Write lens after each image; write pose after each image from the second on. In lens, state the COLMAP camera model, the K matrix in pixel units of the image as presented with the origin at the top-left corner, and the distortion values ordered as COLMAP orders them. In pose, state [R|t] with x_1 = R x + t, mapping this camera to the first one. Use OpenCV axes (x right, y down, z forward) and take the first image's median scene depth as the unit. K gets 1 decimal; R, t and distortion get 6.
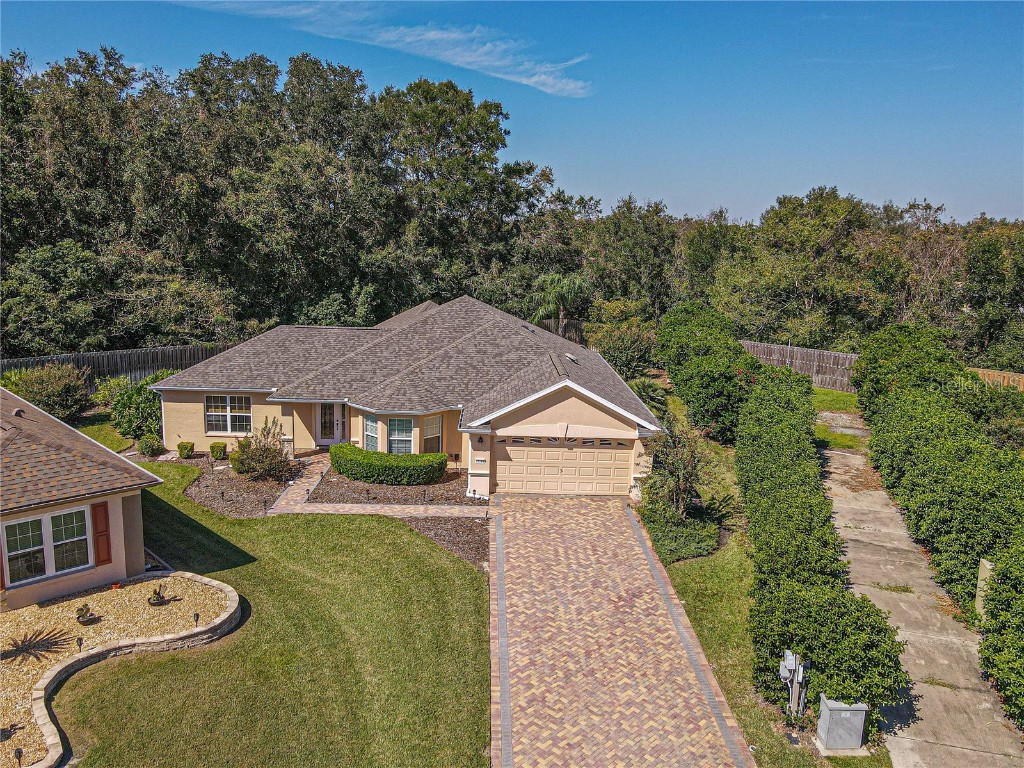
lens RADIAL K [[791.3, 0, 511.4], [0, 791.3, 382.8], [0, 0, 1]] dist [-0.008254, 0.006504]
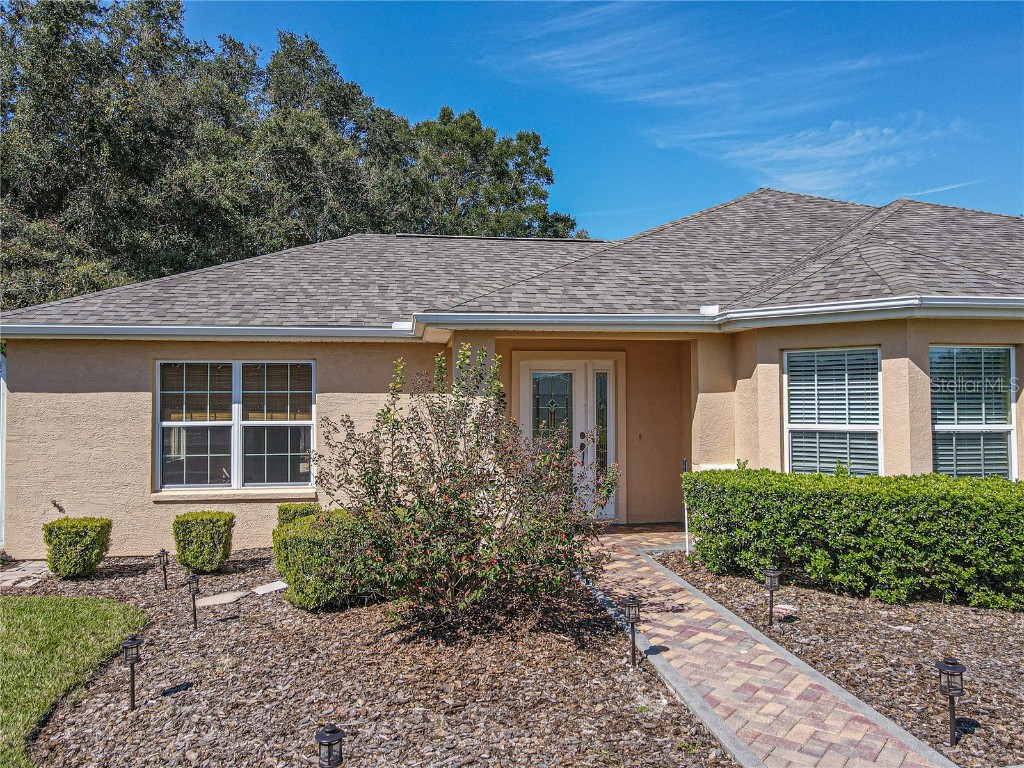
lens RADIAL K [[752.5, 0, 511.1], [0, 752.5, 387.7], [0, 0, 1]] dist [-0.000208, 0.022684]
pose [[0.993670, -0.032390, 0.107565, -0.303797], [0.053642, 0.978119, -0.201011, 0.095751], [-0.098701, 0.205509, 0.973665, 0.755953]]
